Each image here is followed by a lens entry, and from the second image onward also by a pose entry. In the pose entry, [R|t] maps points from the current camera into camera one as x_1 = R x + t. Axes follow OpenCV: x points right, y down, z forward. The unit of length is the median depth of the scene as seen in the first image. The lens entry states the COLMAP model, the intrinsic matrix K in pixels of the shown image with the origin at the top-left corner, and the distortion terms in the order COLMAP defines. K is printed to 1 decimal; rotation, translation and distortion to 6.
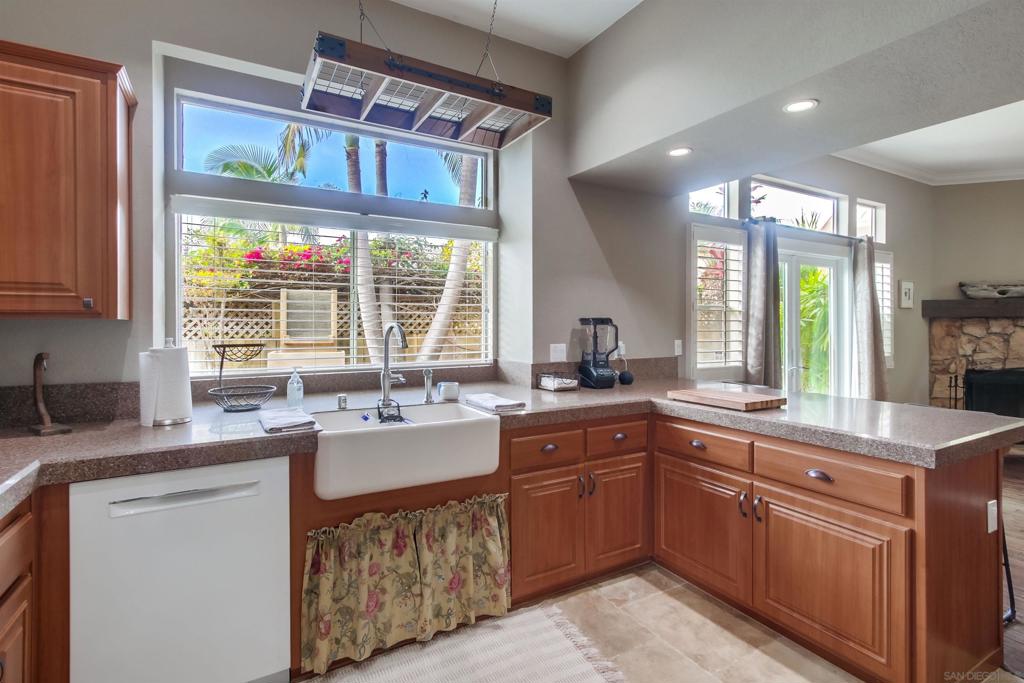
lens RADIAL K [[486.5, 0, 508.2], [0, 486.5, 326.8], [0, 0, 1]] dist [0.000008, 0.001071]
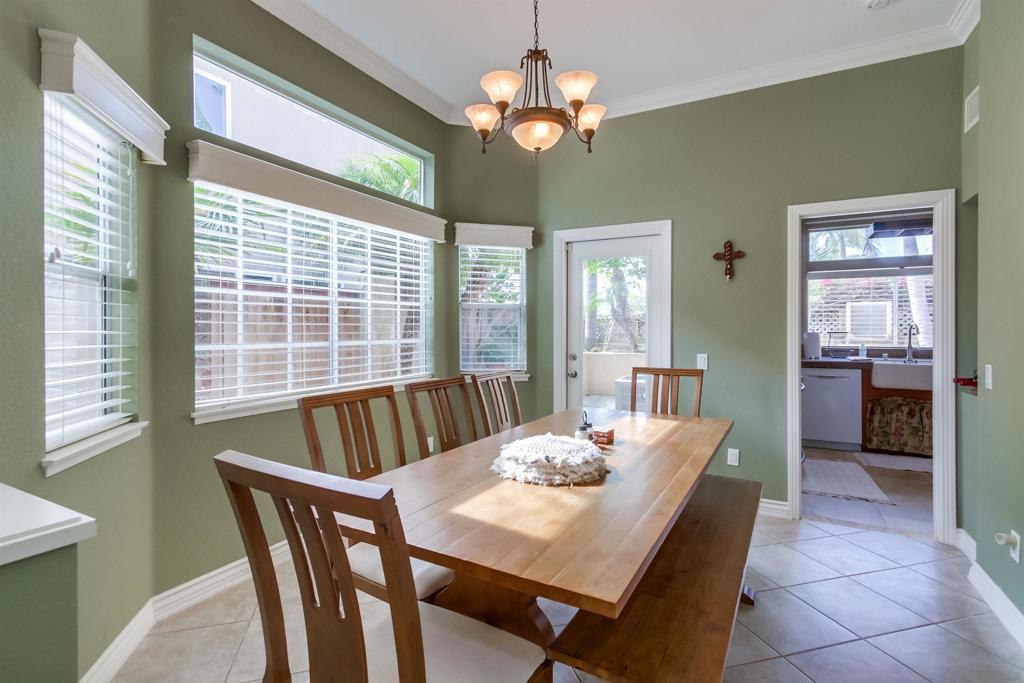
lens RADIAL K [[486.5, 0, 508.2], [0, 486.5, 326.8], [0, 0, 1]] dist [0.000008, 0.001071]
pose [[0.520908, -0.002570, -0.853609, 0.306440], [-0.003915, 0.999978, -0.005399, 0.011118], [0.853604, 0.006155, 0.520887, -0.760419]]
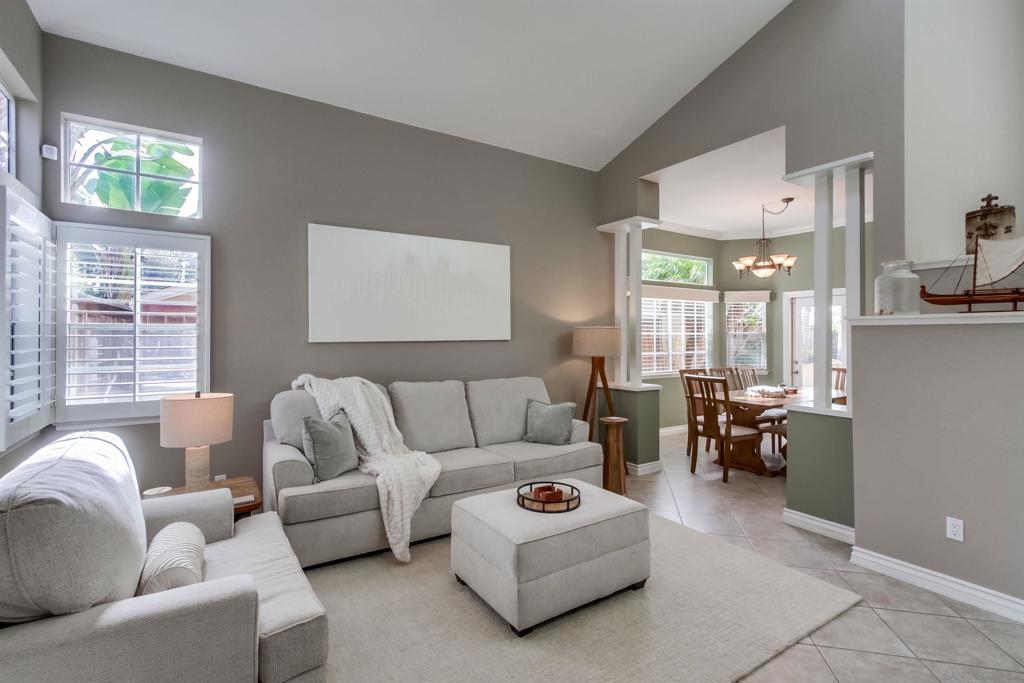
lens RADIAL K [[475.1, 0, 522.4], [0, 475.1, 336.0], [0, 0, 1]] dist [0.001196, 0.000146]
pose [[0.069186, -0.002148, -0.997601, 0.992012], [-0.004288, 0.999988, -0.002451, -0.013307], [0.997595, 0.004448, 0.069176, -1.136075]]
